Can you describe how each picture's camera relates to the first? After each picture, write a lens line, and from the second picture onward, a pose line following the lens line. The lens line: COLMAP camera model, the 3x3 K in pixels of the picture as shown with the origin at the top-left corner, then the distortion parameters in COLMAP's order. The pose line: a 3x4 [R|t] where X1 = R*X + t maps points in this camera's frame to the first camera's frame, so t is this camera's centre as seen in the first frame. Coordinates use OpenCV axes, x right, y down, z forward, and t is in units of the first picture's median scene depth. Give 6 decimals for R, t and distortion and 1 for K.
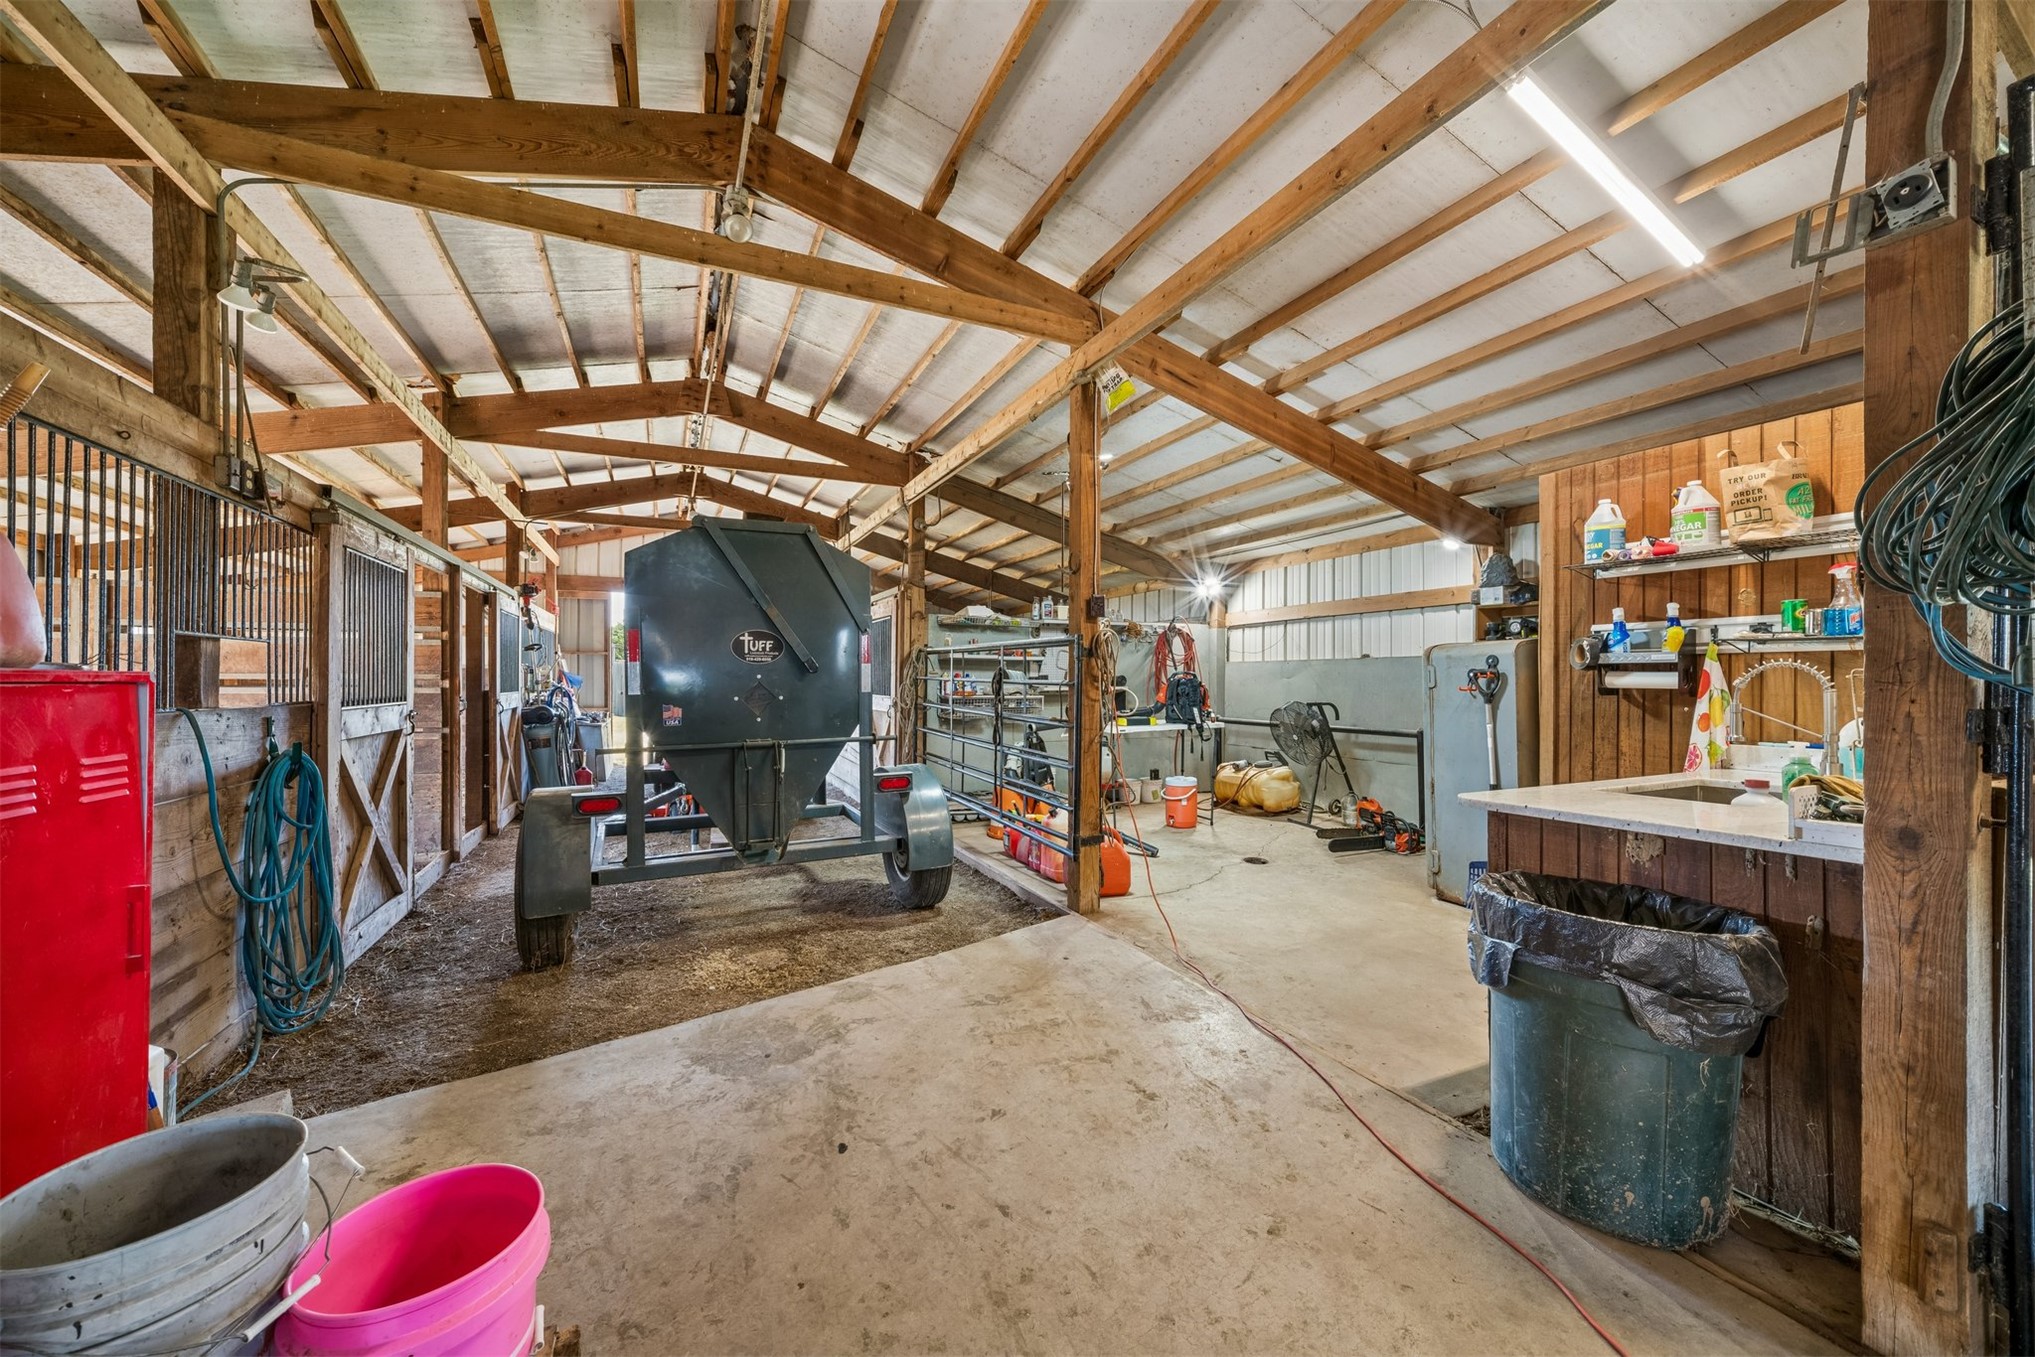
lens RADIAL K [[739.0, 0, 1004.5], [0, 739.0, 672.0], [0, 0, 1]] dist [-0.029729, 0.008022]
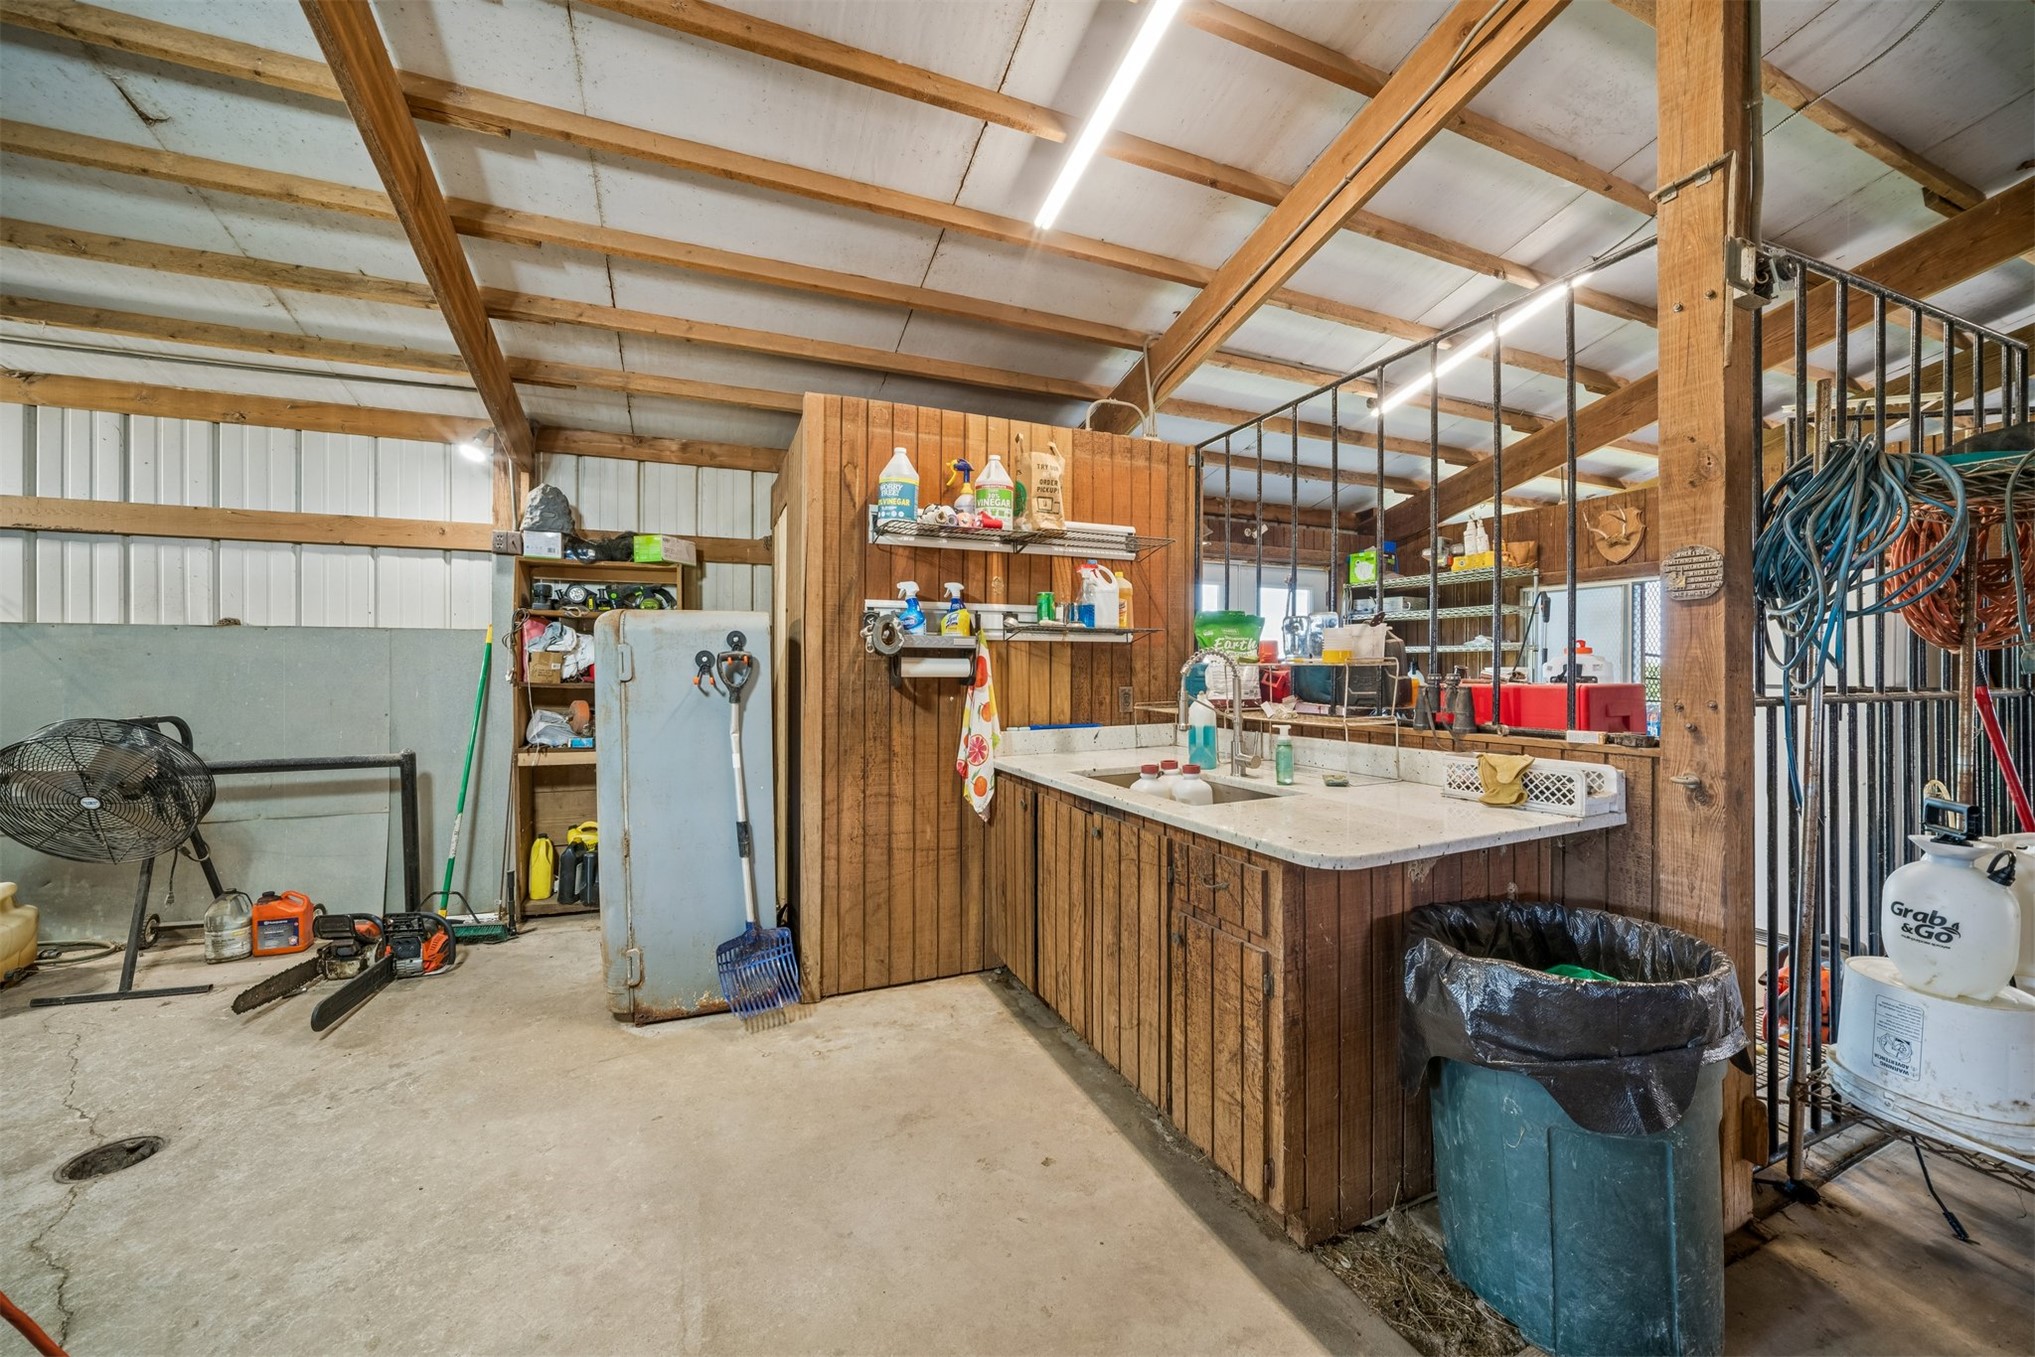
lens RADIAL K [[739.0, 0, 1004.5], [0, 739.0, 672.0], [0, 0, 1]] dist [-0.029729, 0.008022]
pose [[0.032926, -0.006788, 0.999435, -0.006321], [-0.008118, 0.999942, 0.007059, 0.009035], [-0.999425, -0.008346, 0.032869, 0.820563]]
